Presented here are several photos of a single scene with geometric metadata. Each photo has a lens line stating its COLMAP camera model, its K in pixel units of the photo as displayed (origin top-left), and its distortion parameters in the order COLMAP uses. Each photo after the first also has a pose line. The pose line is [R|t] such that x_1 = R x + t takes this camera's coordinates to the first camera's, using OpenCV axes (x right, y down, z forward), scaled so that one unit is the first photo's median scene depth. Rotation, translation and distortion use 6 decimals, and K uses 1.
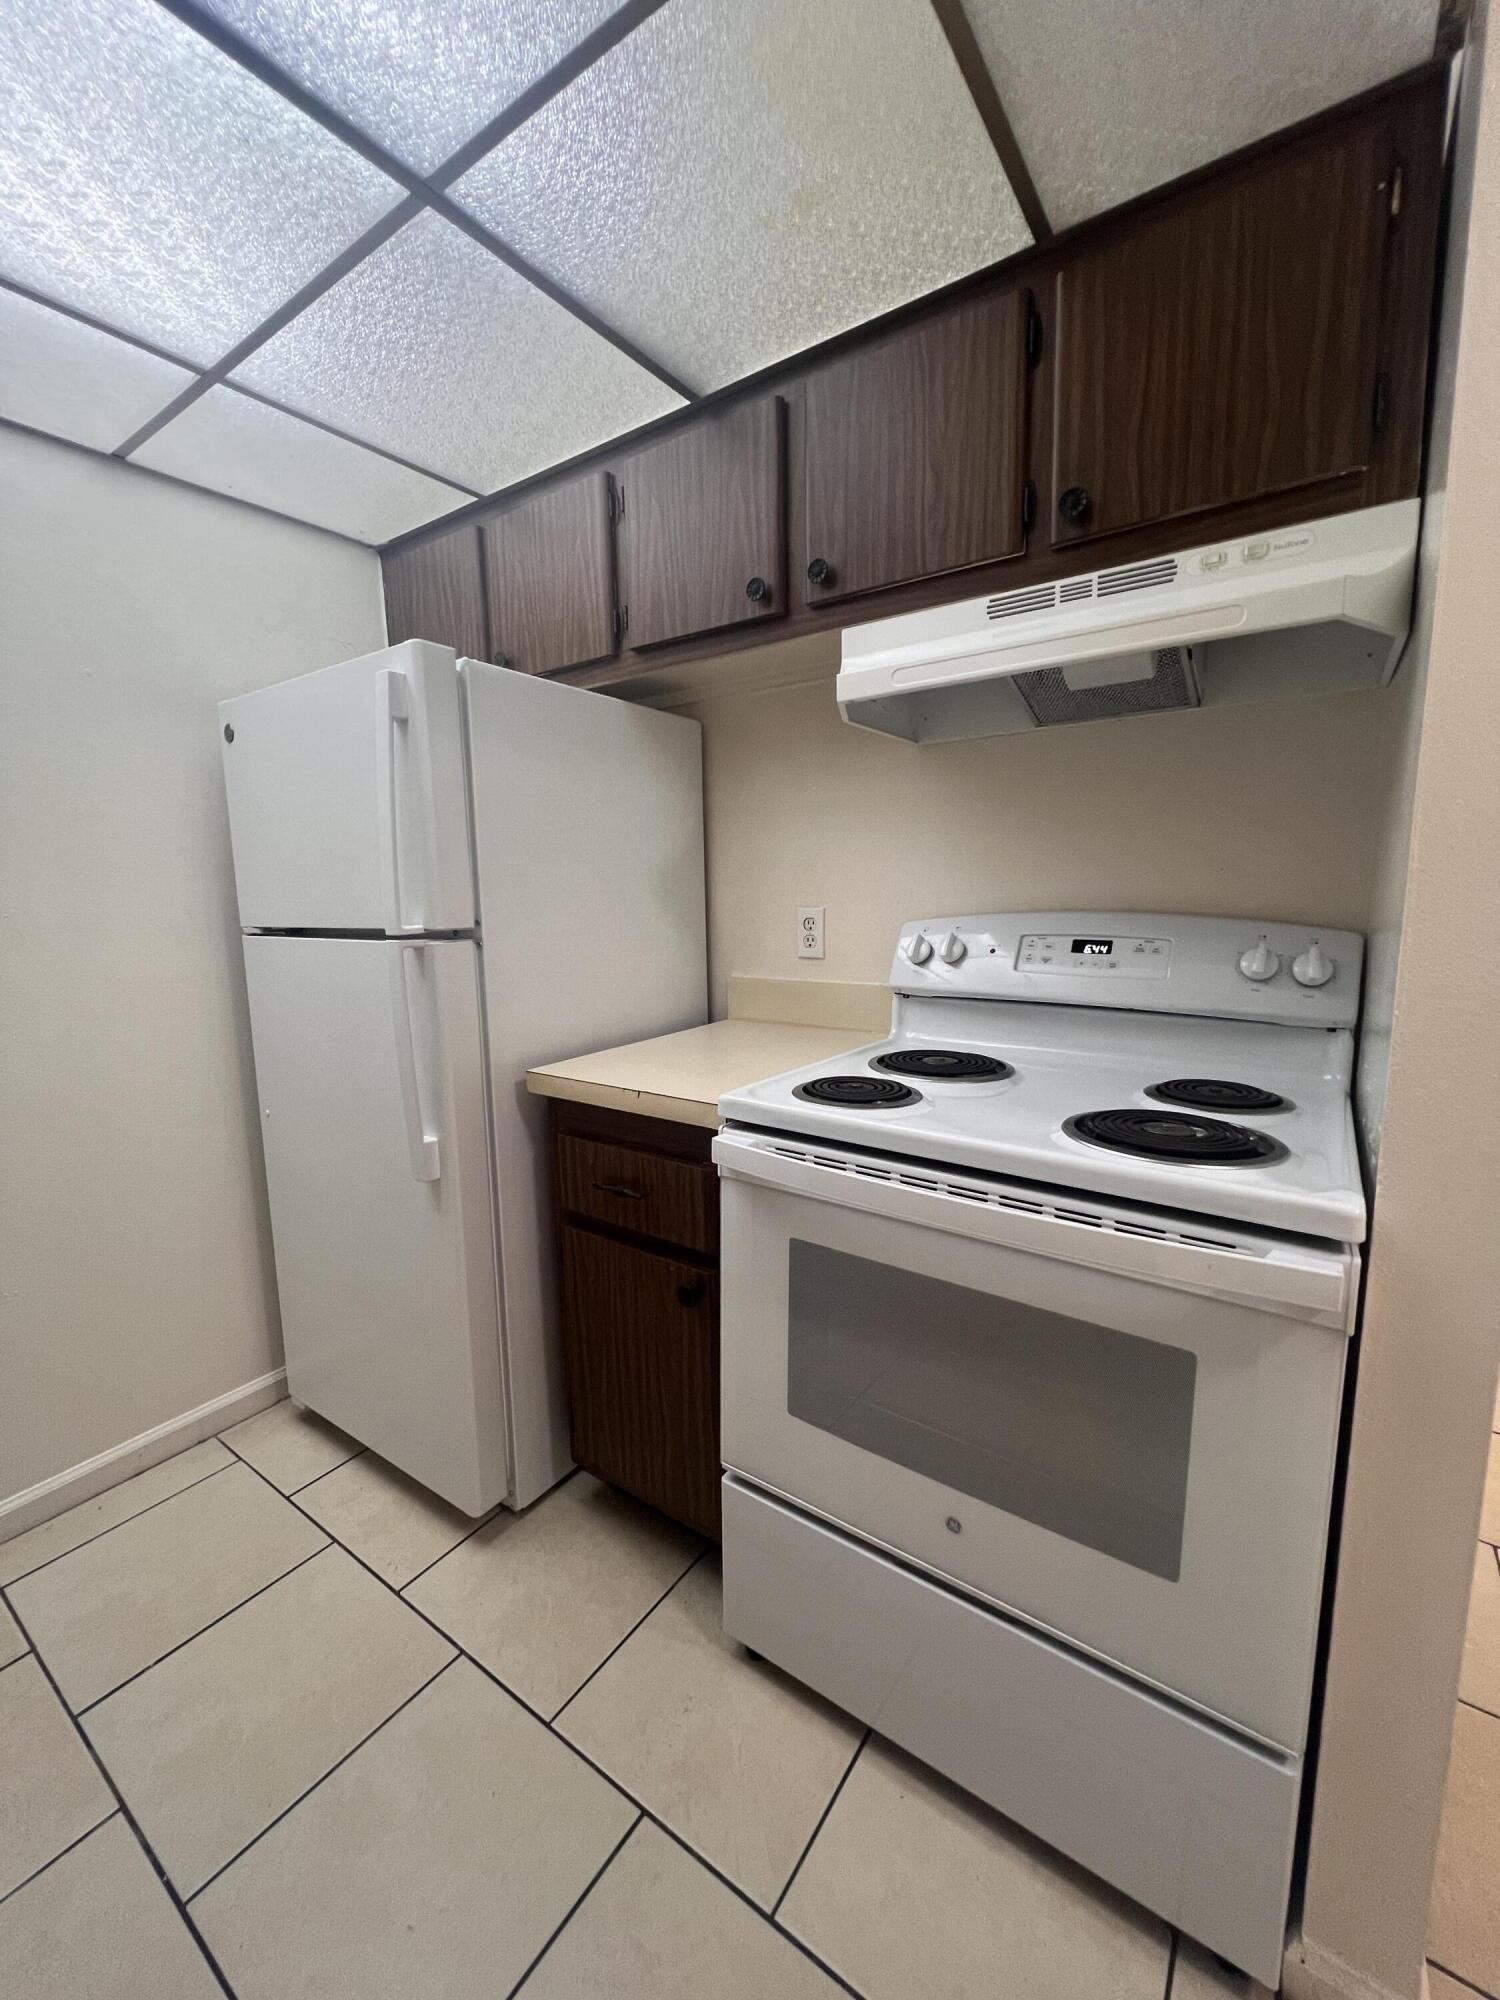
lens RADIAL K [[799.0, 0, 749.9], [0, 799.0, 1004.3], [0, 0, 1]] dist [-0.002461, -0.000246]
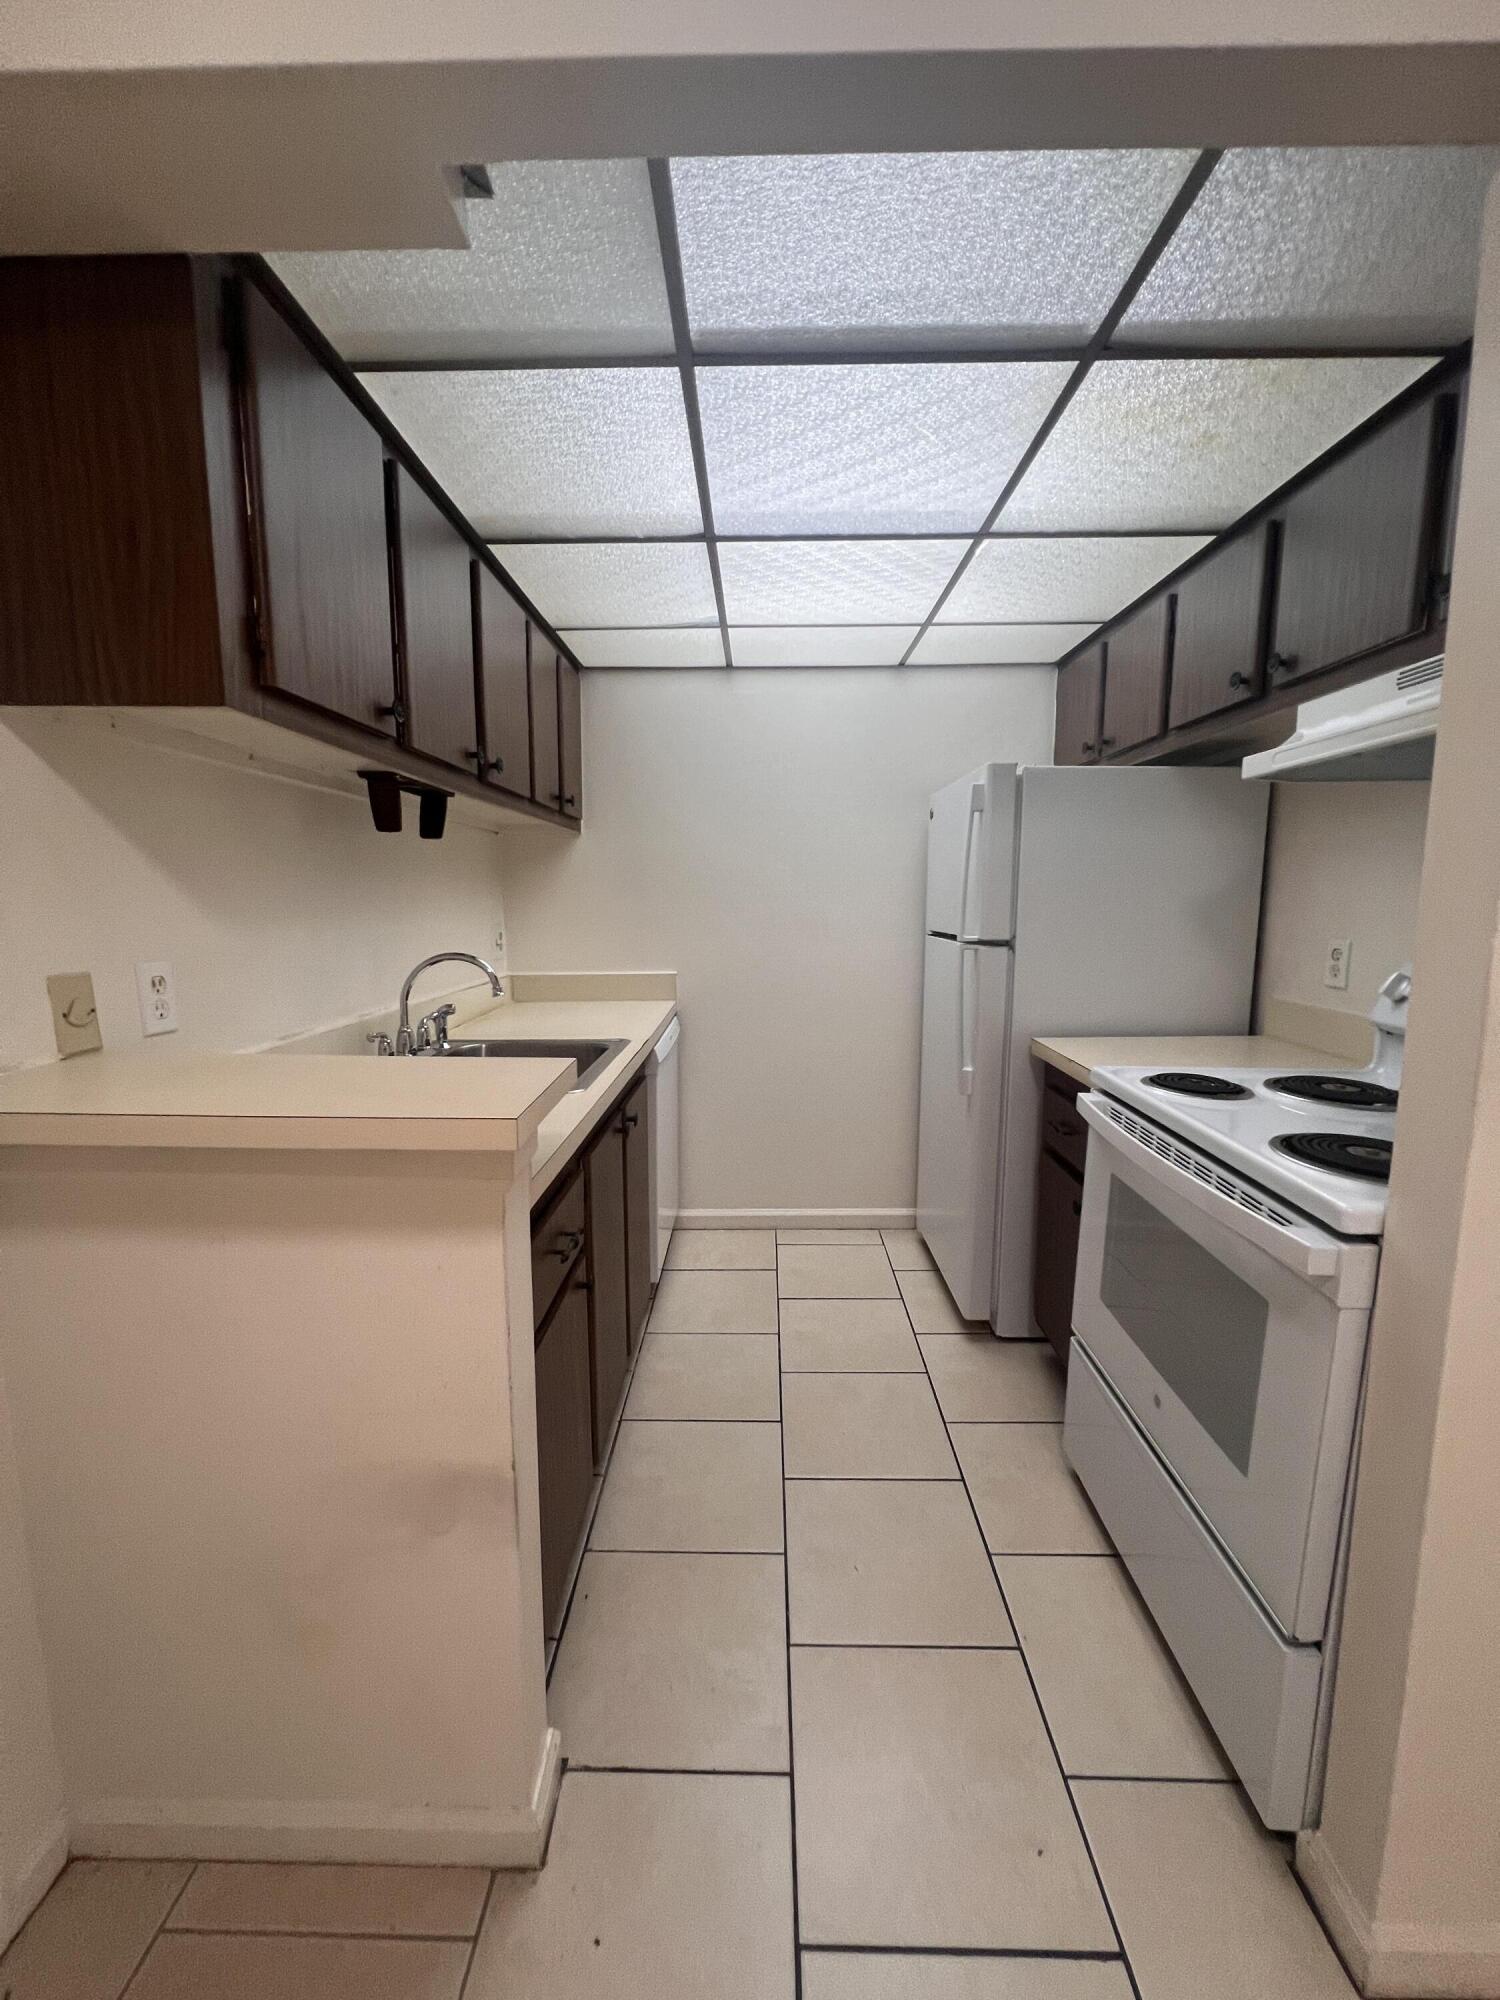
lens RADIAL K [[794.4, 0, 750.3], [0, 794.4, 1002.5], [0, 0, 1]] dist [-0.001708, 0.000149]
pose [[0.561858, 0.127637, -0.817328, 0.640471], [-0.126173, 0.989687, 0.067818, -0.016404], [0.817555, 0.065021, 0.572168, -0.277329]]
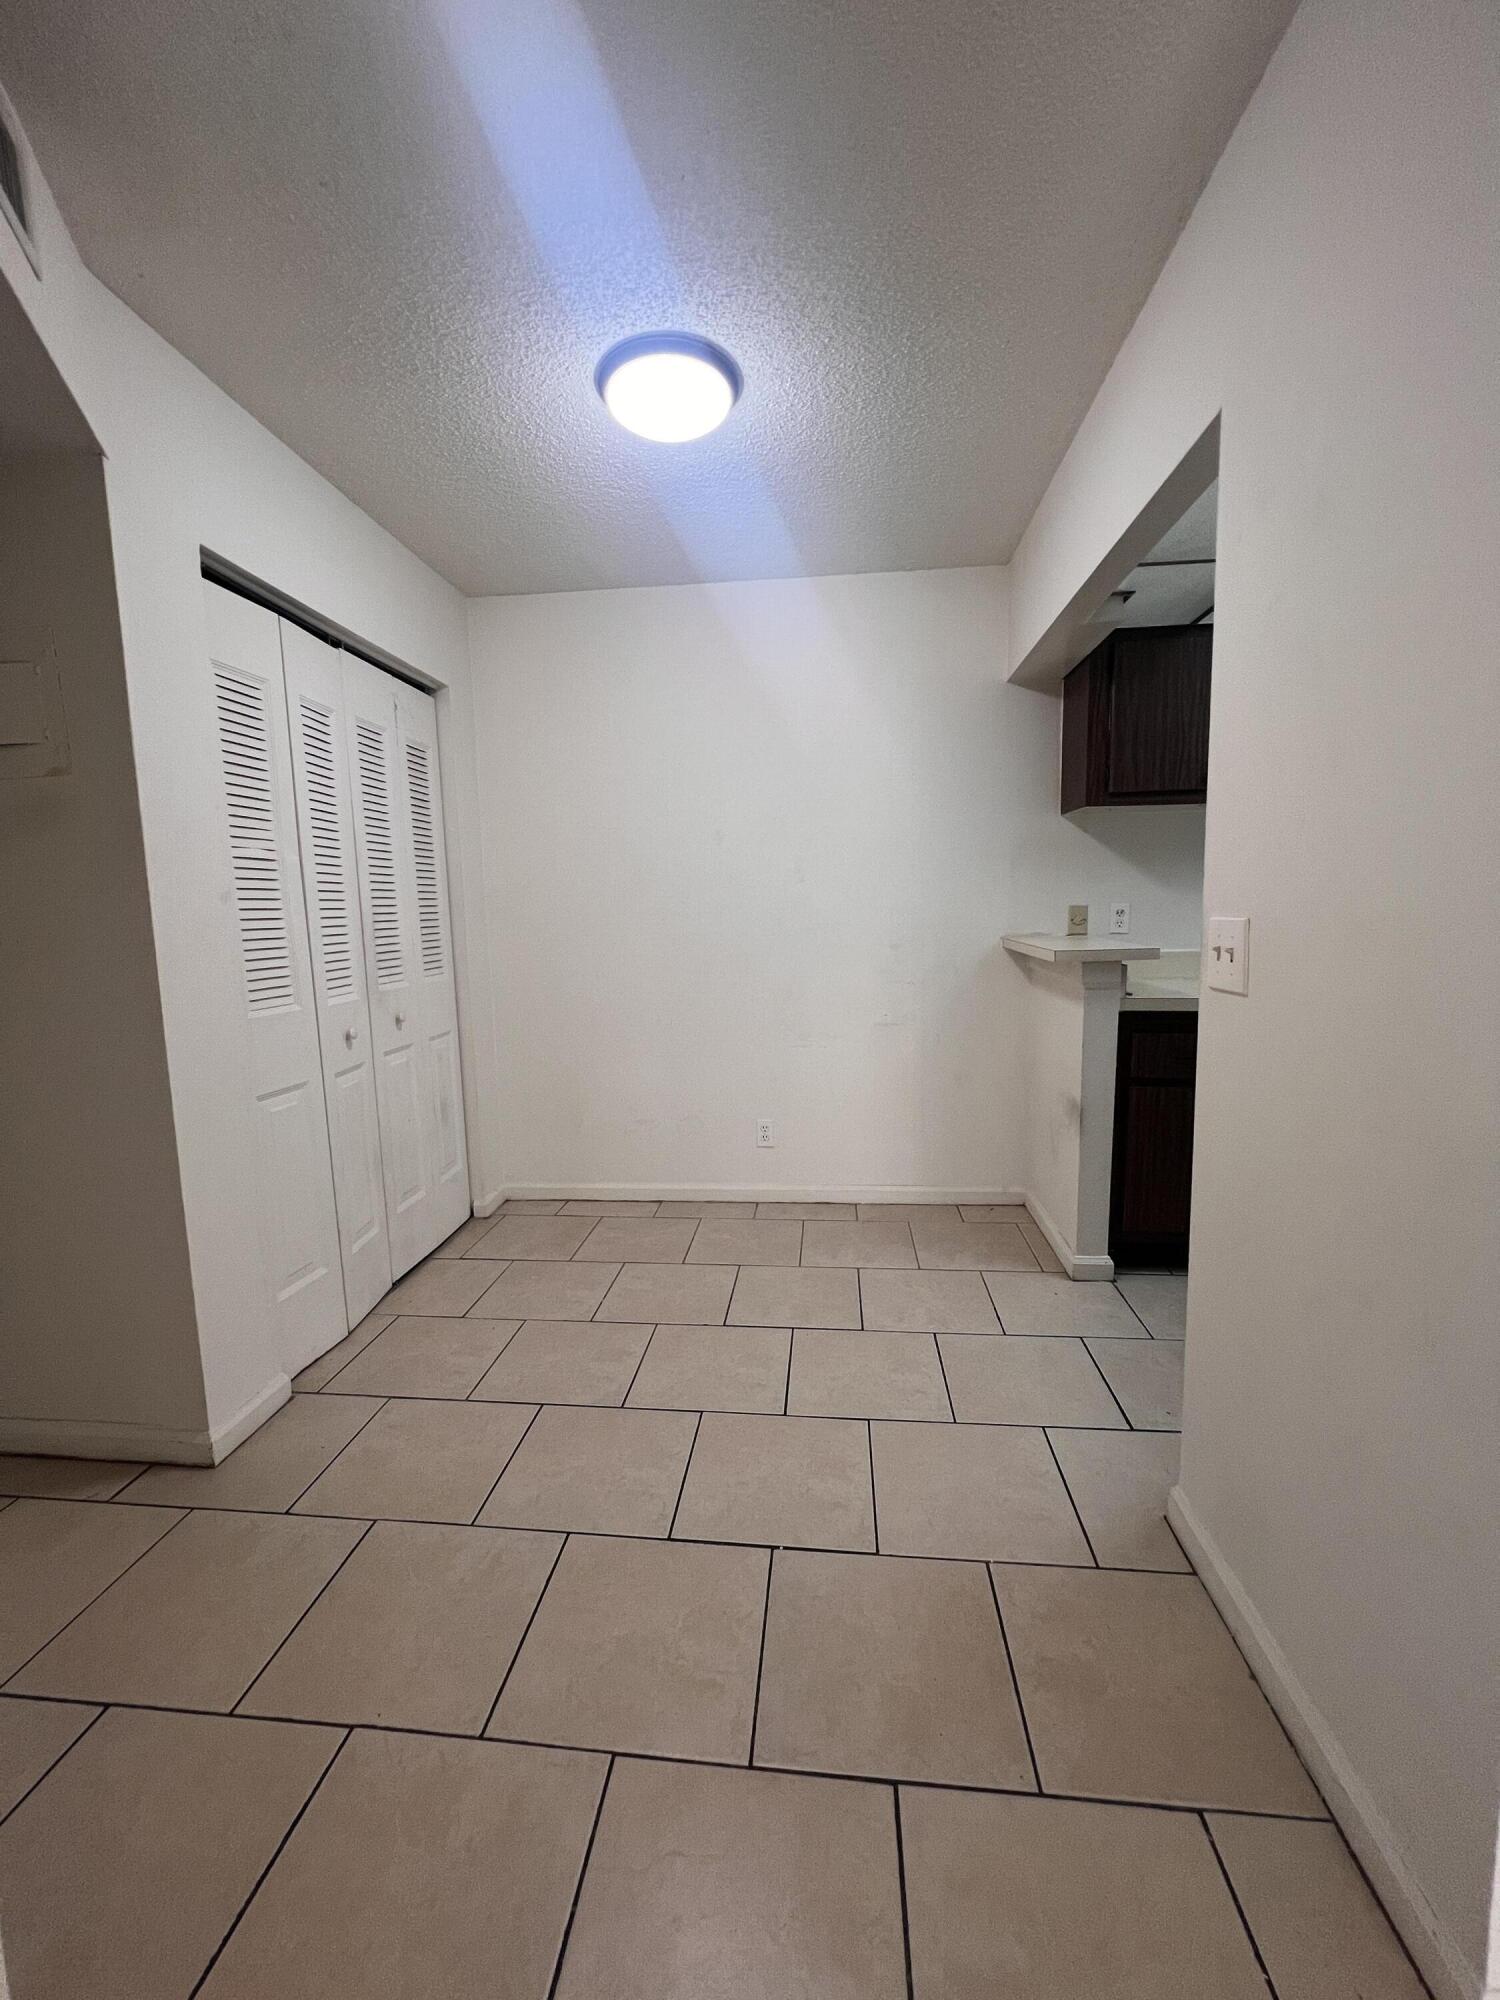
lens RADIAL K [[799.0, 0, 753.9], [0, 799.0, 1004.8], [0, 0, 1]] dist [-0.002461, -0.000246]
pose [[-0.869500, 0.099768, -0.483752, 1.472630], [-0.032882, 0.965524, 0.258230, -0.178056], [0.492837, 0.240438, -0.836242, 1.067416]]
